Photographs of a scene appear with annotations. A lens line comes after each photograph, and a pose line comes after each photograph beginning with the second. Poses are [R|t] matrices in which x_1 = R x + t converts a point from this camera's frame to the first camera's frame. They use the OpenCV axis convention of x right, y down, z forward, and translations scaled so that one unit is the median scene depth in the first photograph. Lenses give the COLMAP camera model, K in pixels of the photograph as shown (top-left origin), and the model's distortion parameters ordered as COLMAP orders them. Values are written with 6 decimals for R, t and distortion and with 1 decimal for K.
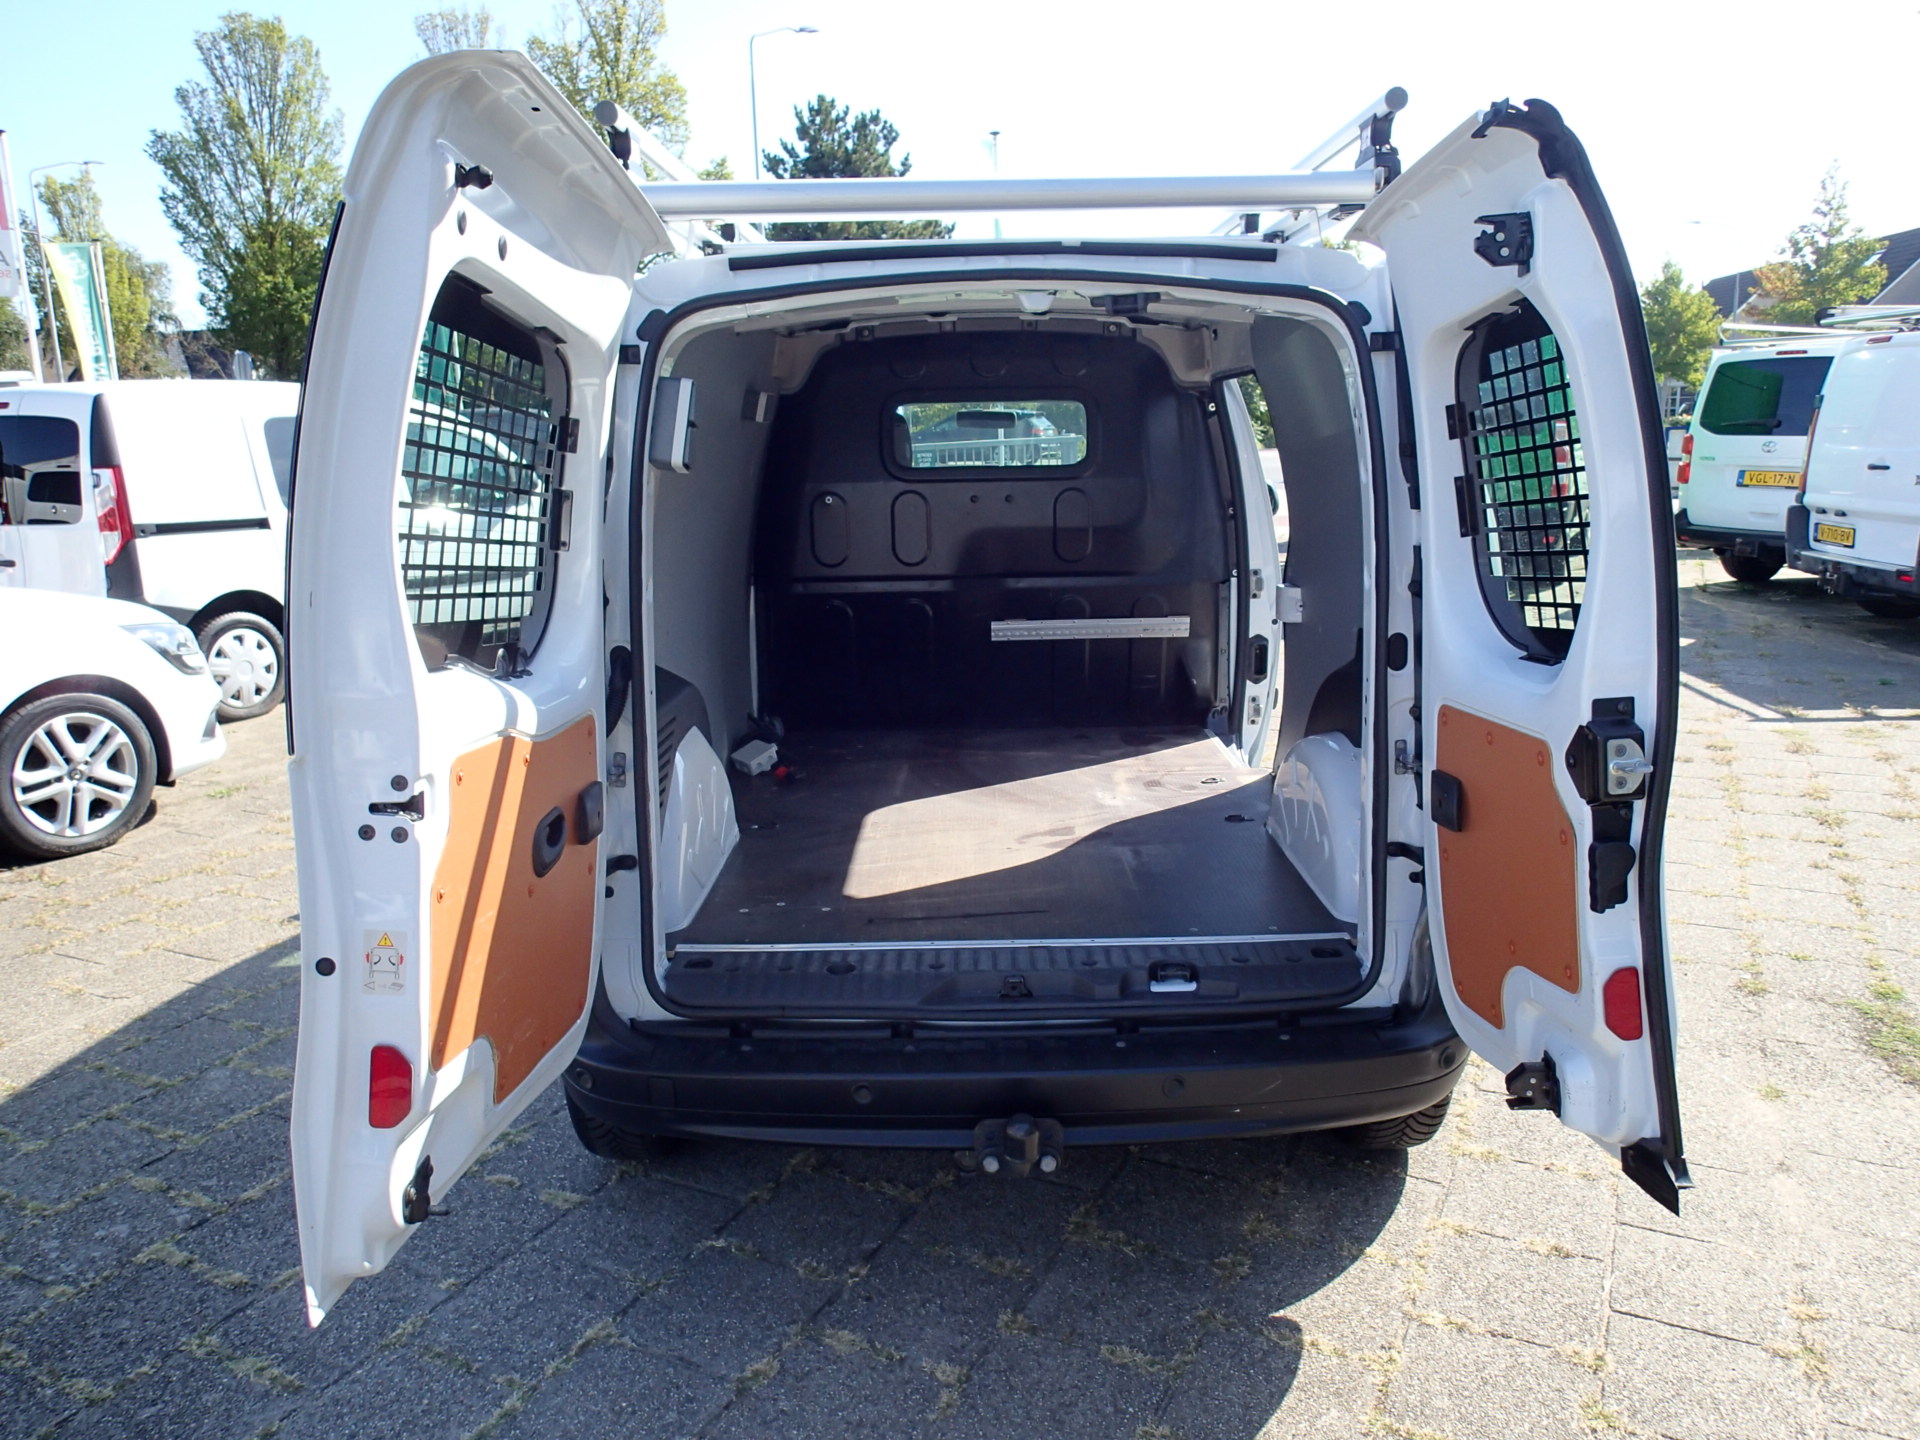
lens RADIAL K [[1433.3, 0, 980.1], [0, 1433.3, 710.0], [0, 0, 1]] dist [0.006172, -0.006020]
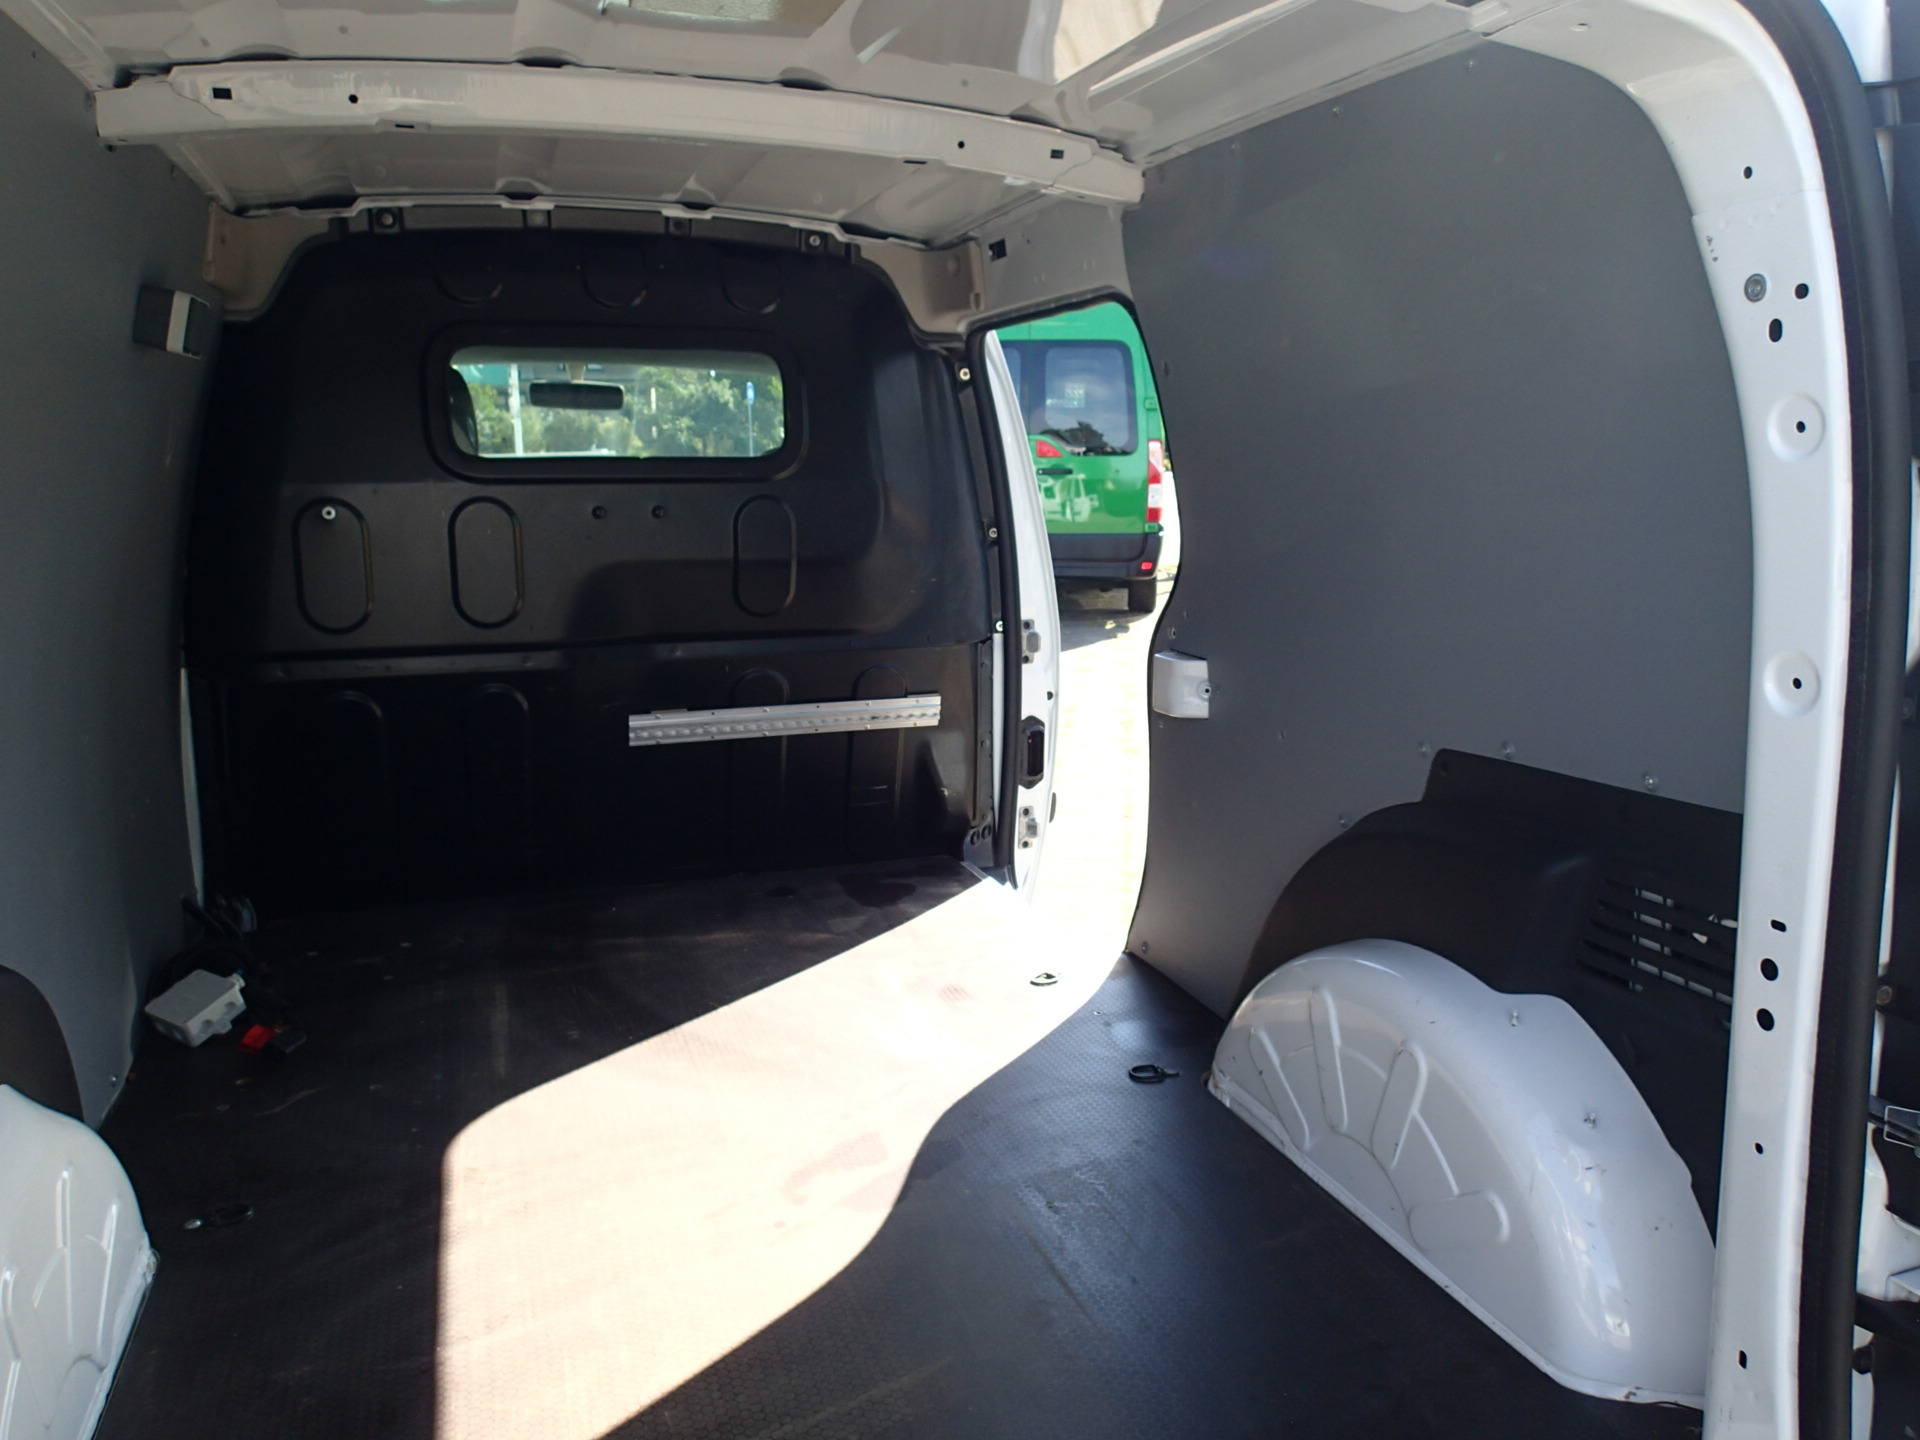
lens RADIAL K [[1429.5, 0, 979.2], [0, 1429.5, 711.1], [0, 0, 1]] dist [0.004913, -0.007166]
pose [[0.944536, -0.040694, 0.325877, -0.050558], [0.046027, 0.998903, -0.008667, -0.052744], [-0.325167, 0.023185, 0.945372, 0.390276]]
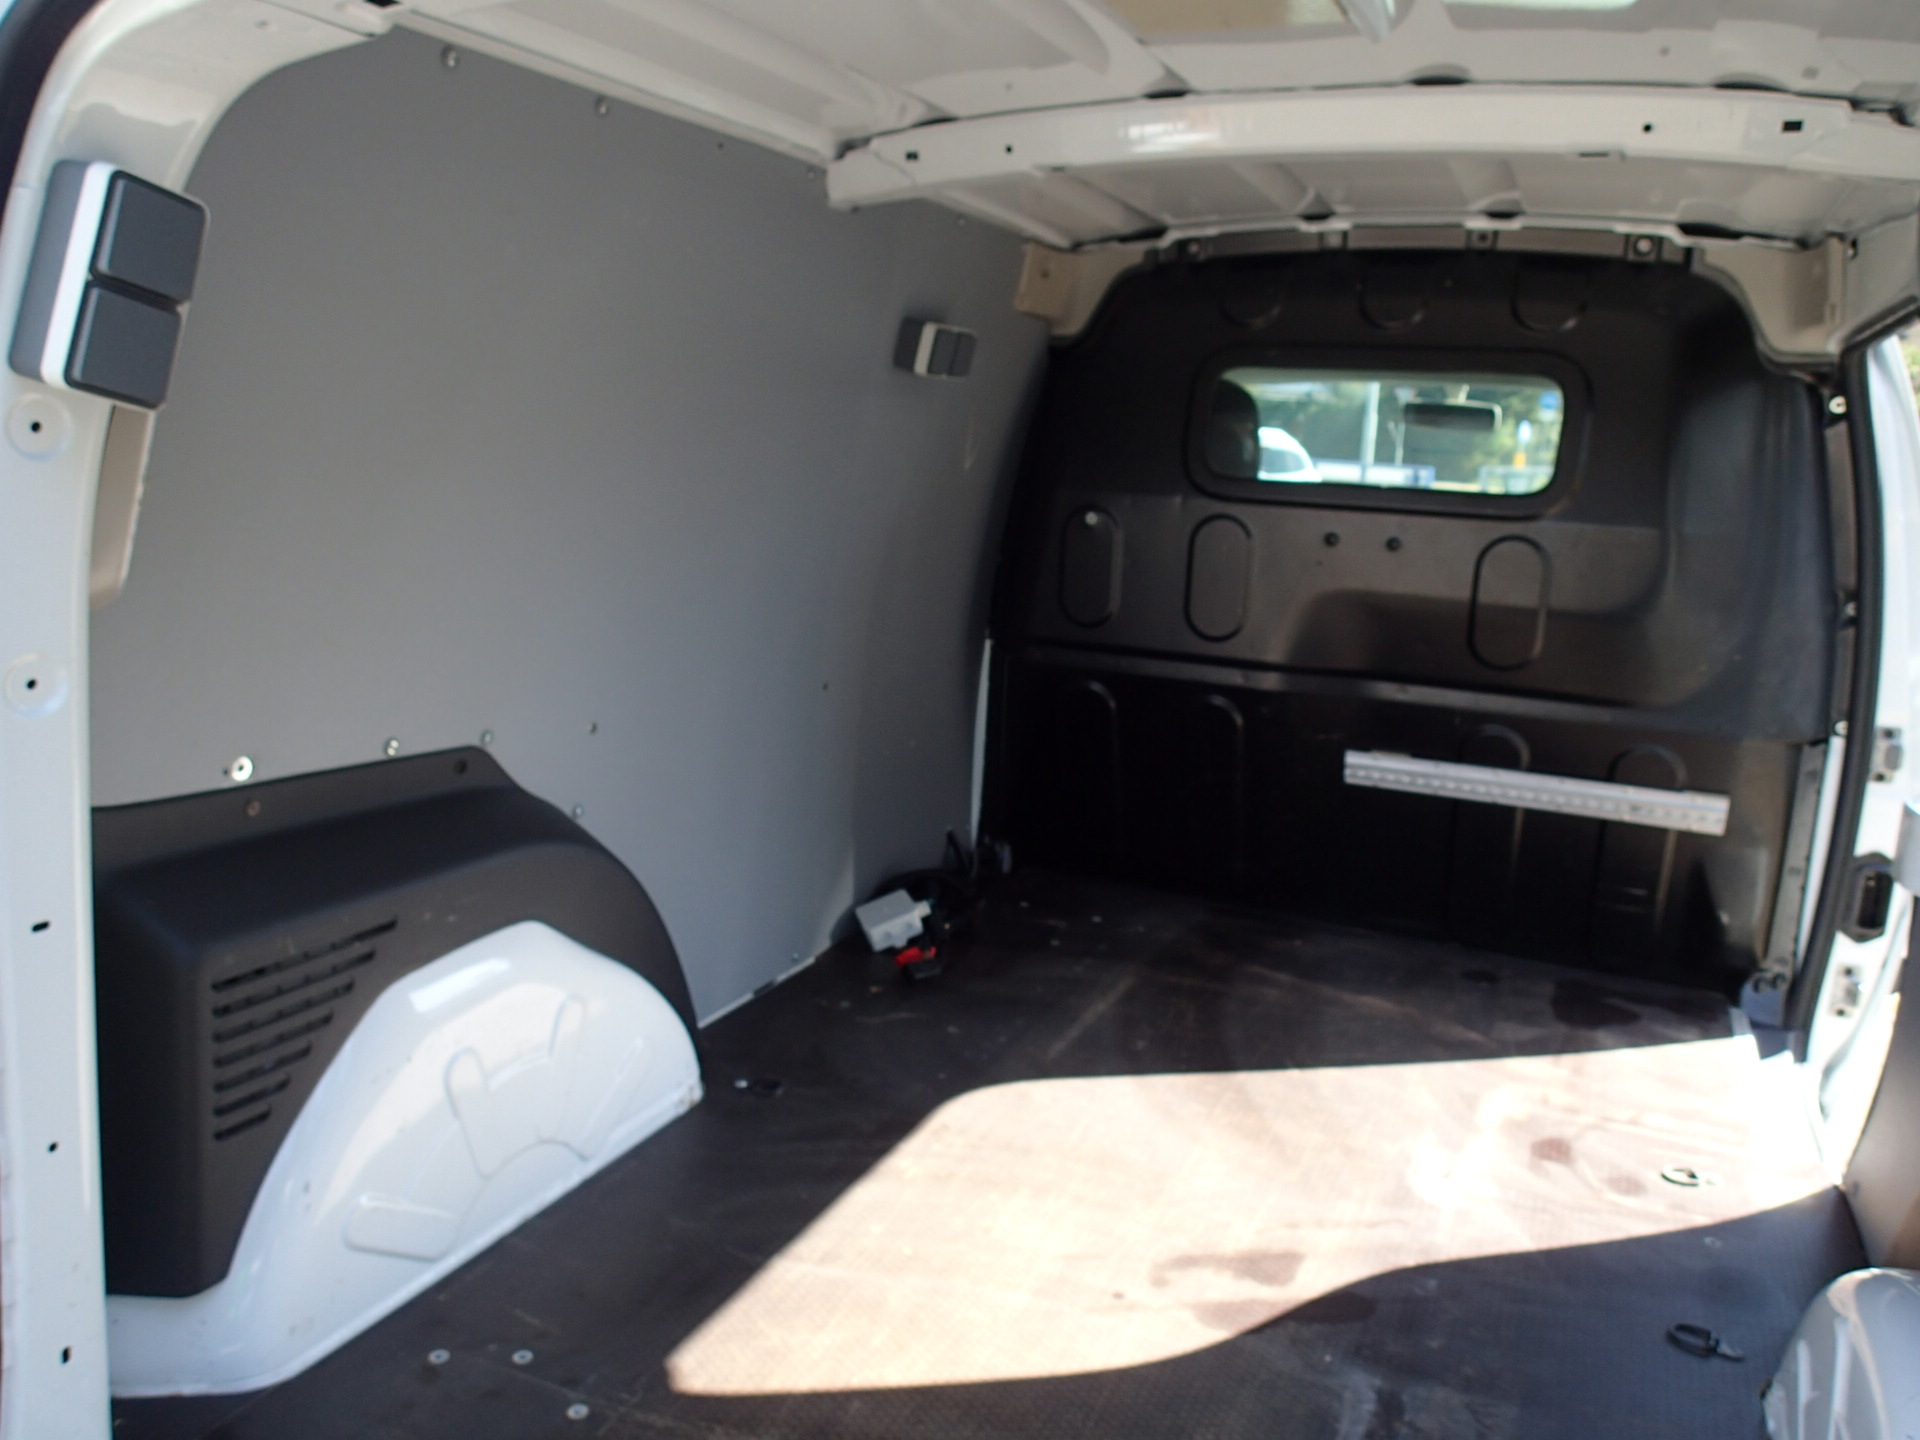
lens RADIAL K [[1429.5, 0, 979.2], [0, 1429.5, 711.1], [0, 0, 1]] dist [0.004913, -0.007166]
pose [[0.907044, 0.142662, -0.396131, 0.102441], [-0.144944, 0.989140, 0.024339, -0.071786], [0.395301, 0.035340, 0.917872, 0.416800]]
